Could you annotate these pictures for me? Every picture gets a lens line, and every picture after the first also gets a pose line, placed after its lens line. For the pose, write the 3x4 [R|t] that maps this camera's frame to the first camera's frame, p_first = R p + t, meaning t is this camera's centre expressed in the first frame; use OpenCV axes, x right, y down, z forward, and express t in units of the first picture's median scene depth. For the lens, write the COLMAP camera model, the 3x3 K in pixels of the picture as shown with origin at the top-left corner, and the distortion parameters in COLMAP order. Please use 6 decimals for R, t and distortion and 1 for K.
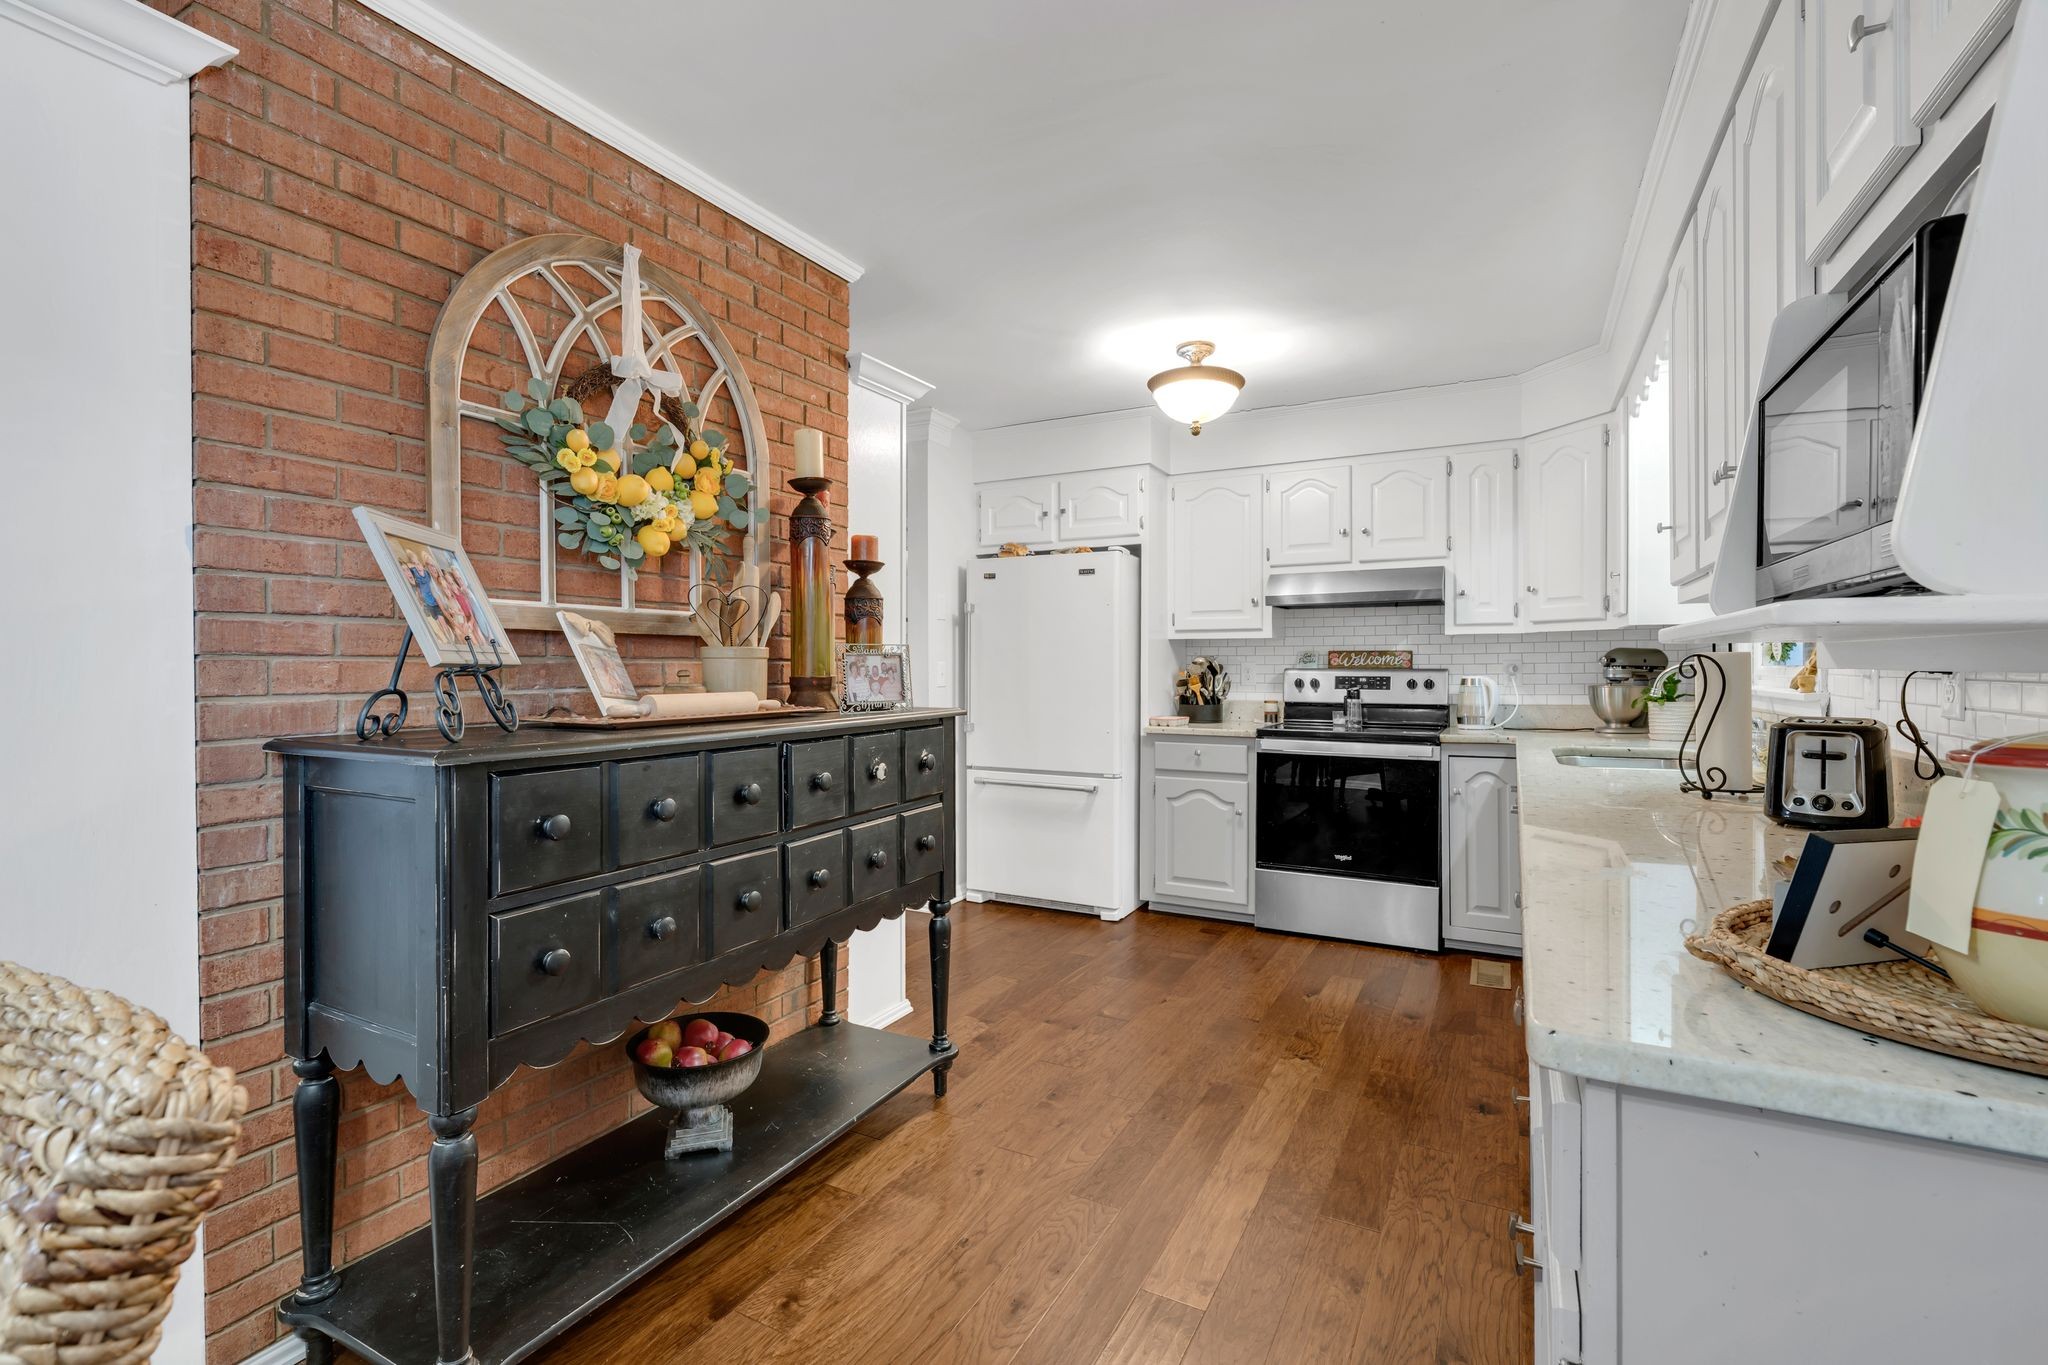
lens RADIAL K [[912.1, 0, 1026.2], [0, 912.1, 676.2], [0, 0, 1]] dist [-0.011789, 0.000508]
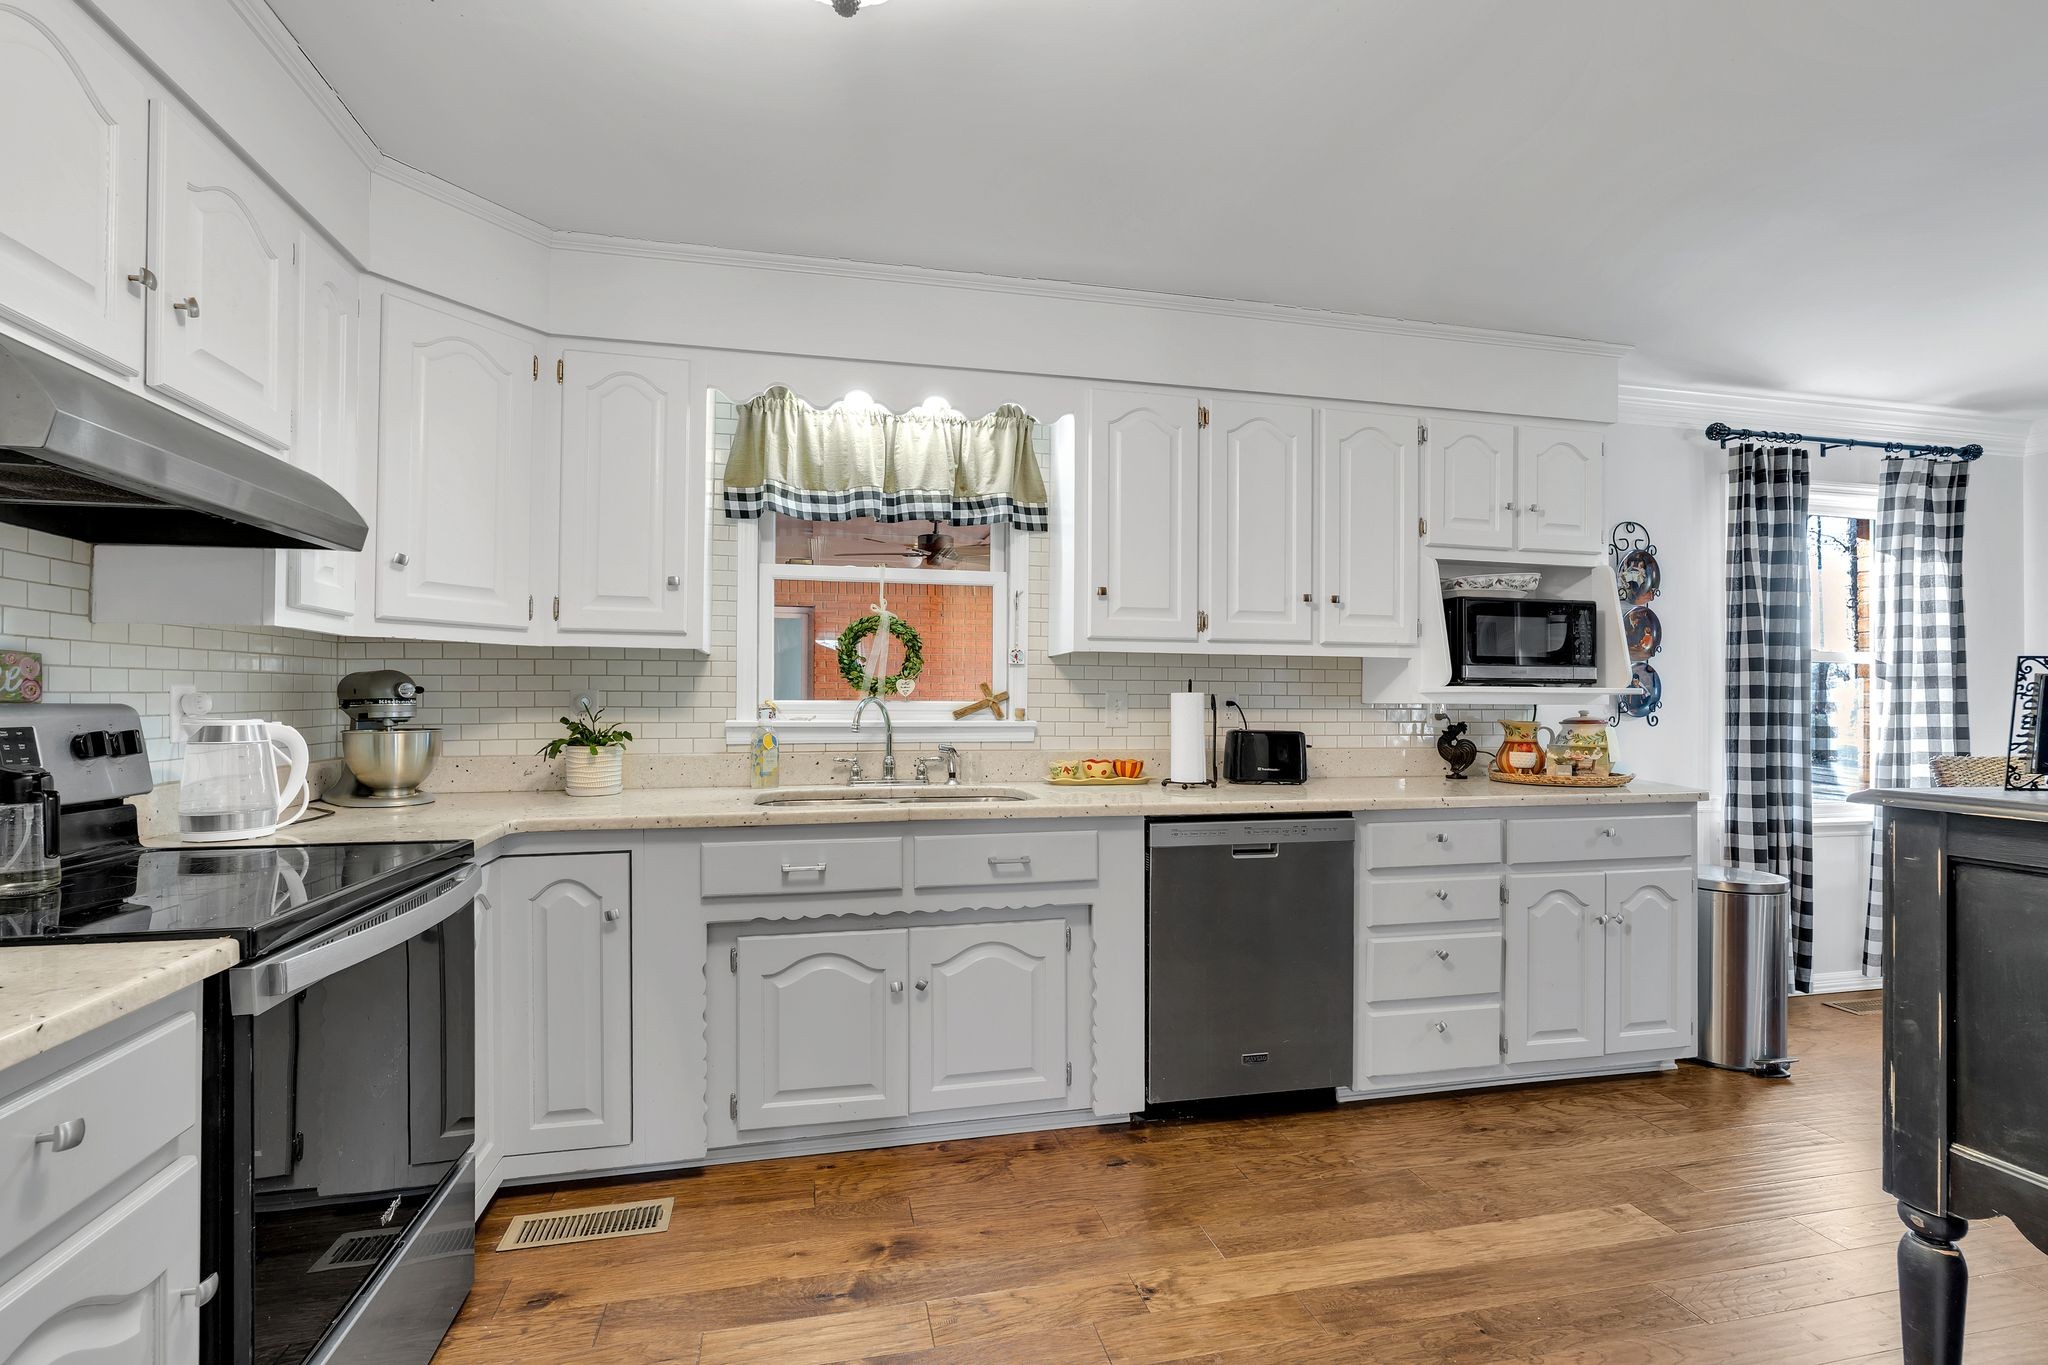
lens RADIAL K [[912.1, 0, 1026.2], [0, 912.1, 676.2], [0, 0, 1]] dist [-0.011789, 0.000508]
pose [[-0.650915, 0.015076, 0.759001, -0.148900], [0.002549, 0.999841, -0.017673, -0.005628], [-0.759146, -0.009569, -0.650850, 1.664510]]
